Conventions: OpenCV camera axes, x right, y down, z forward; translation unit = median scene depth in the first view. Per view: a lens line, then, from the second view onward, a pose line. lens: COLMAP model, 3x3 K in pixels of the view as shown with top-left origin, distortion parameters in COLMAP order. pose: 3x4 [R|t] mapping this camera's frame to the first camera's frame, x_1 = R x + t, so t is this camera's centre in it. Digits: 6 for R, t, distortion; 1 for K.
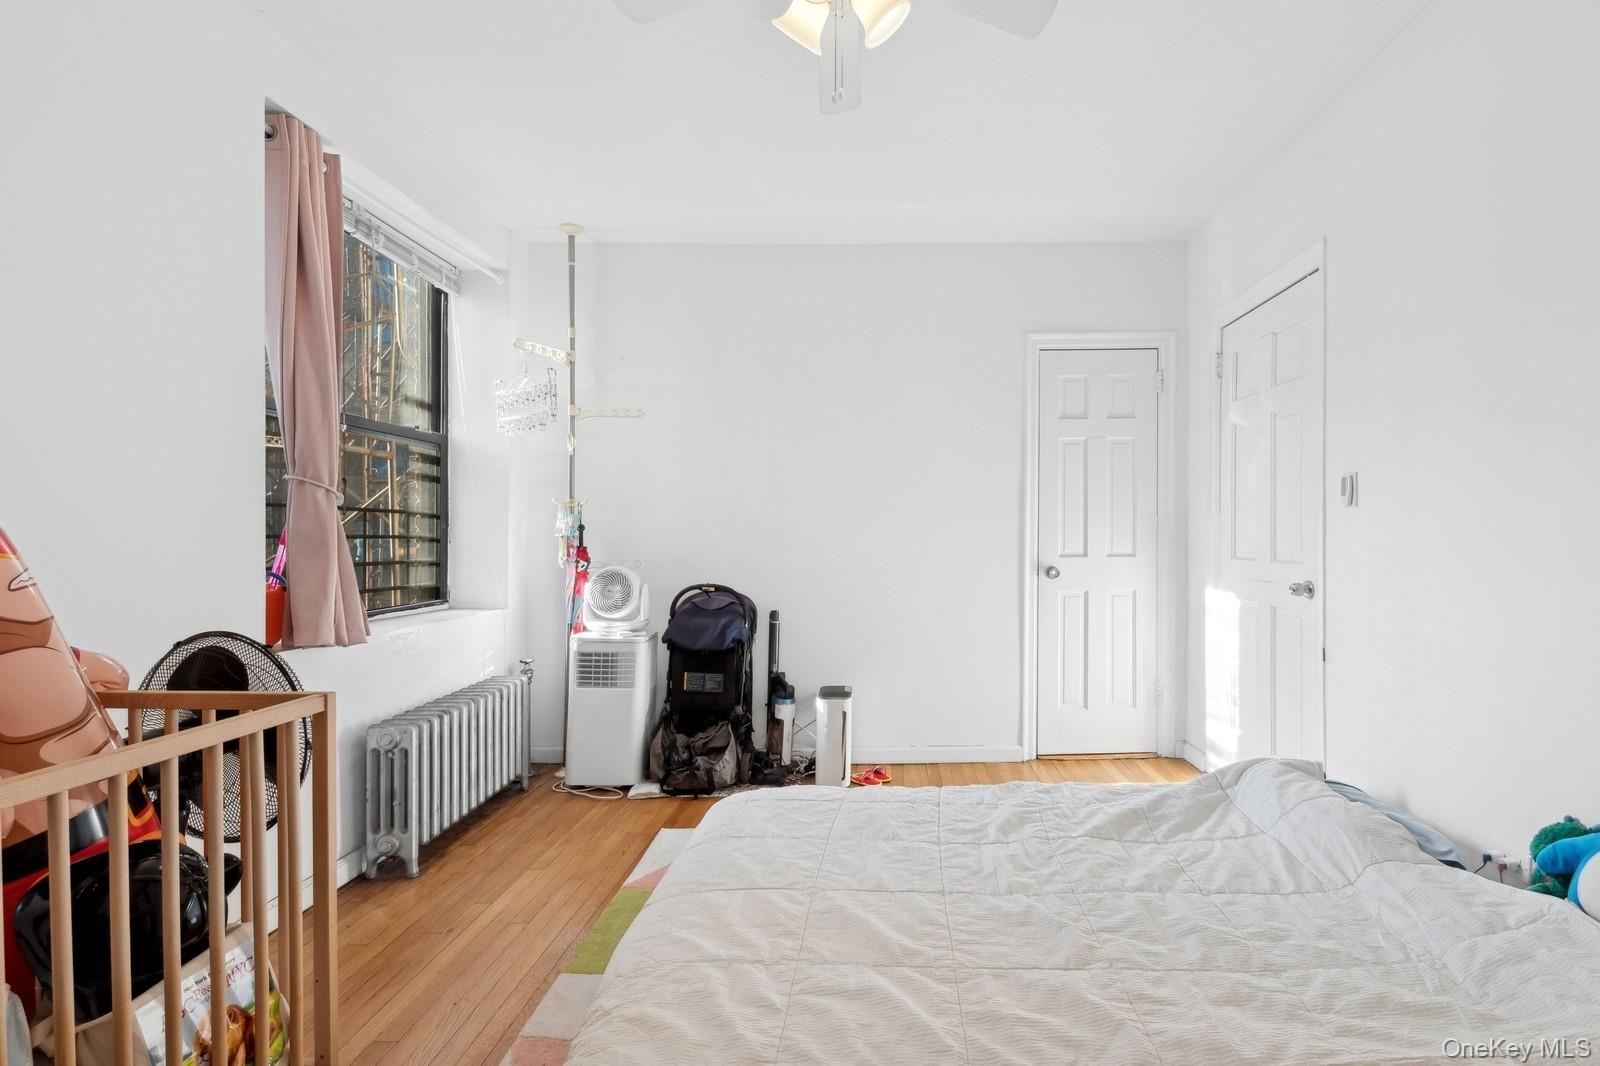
lens RADIAL K [[678.6, 0, 799.9], [0, 678.6, 517.3], [0, 0, 1]] dist [0.016589, -0.014069]
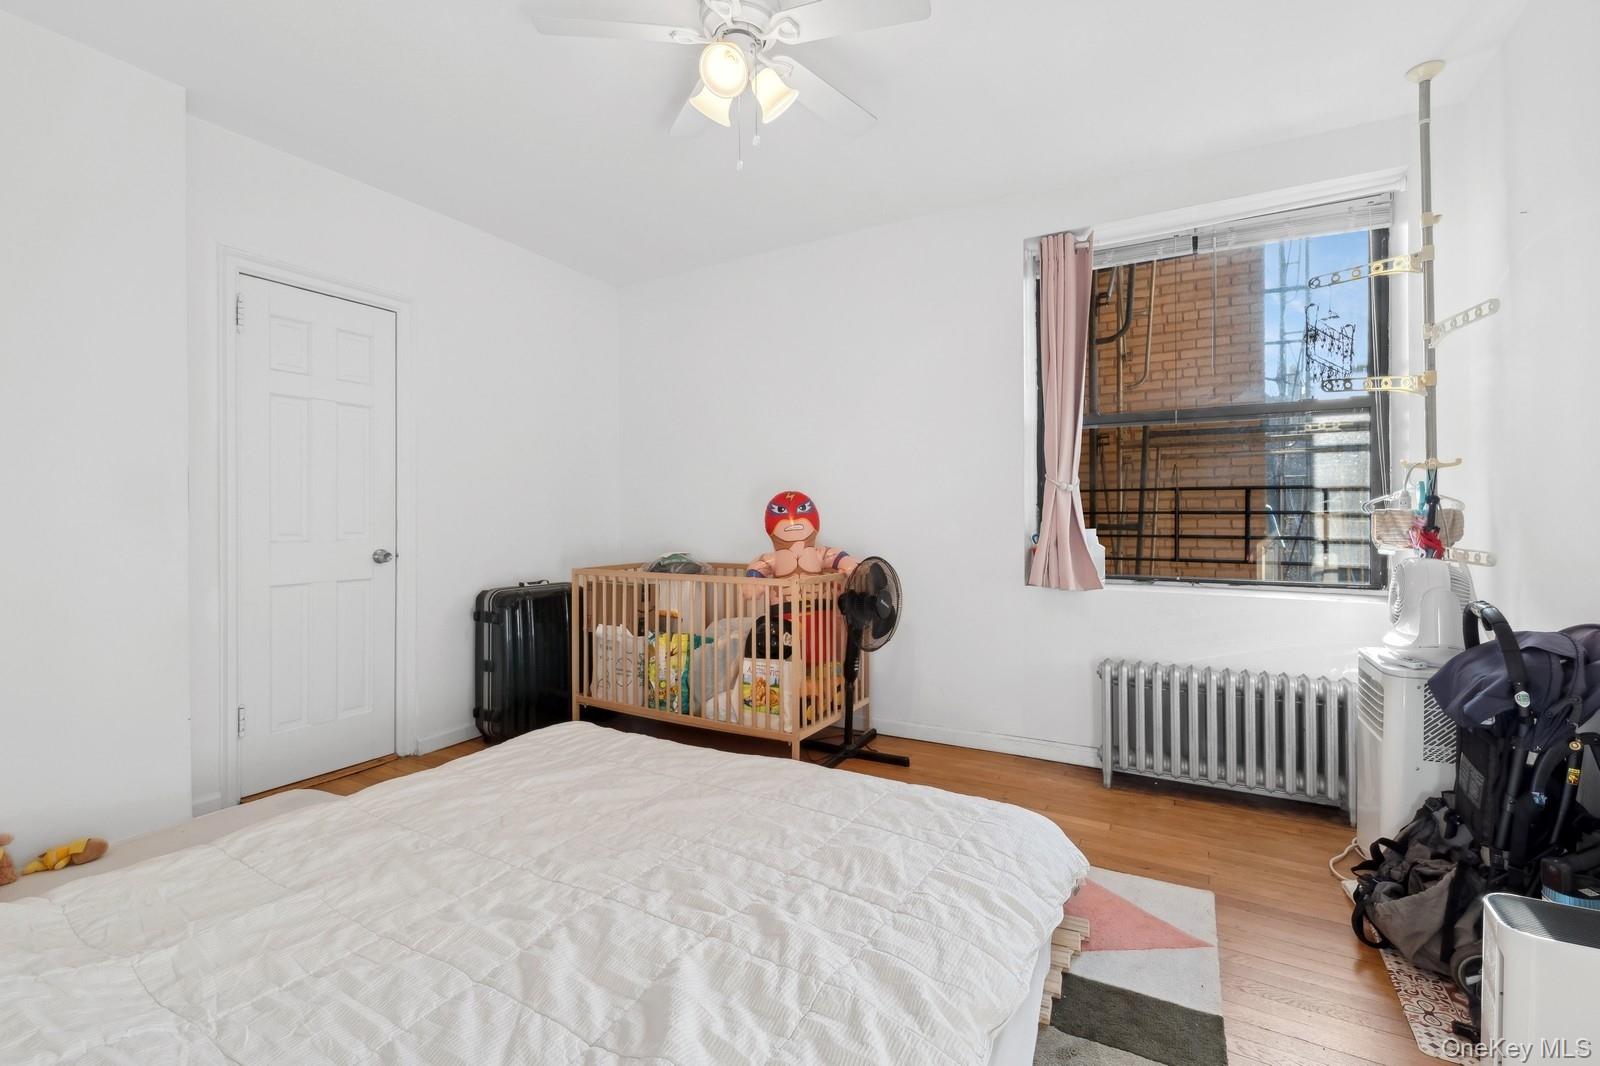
lens RADIAL K [[678.6, 0, 799.9], [0, 678.6, 517.3], [0, 0, 1]] dist [0.016589, -0.014069]
pose [[-0.377557, -0.000505, -0.925986, 0.559265], [0.020048, 0.999761, -0.008719, 0.026740], [0.925769, -0.021856, -0.377457, 0.670329]]
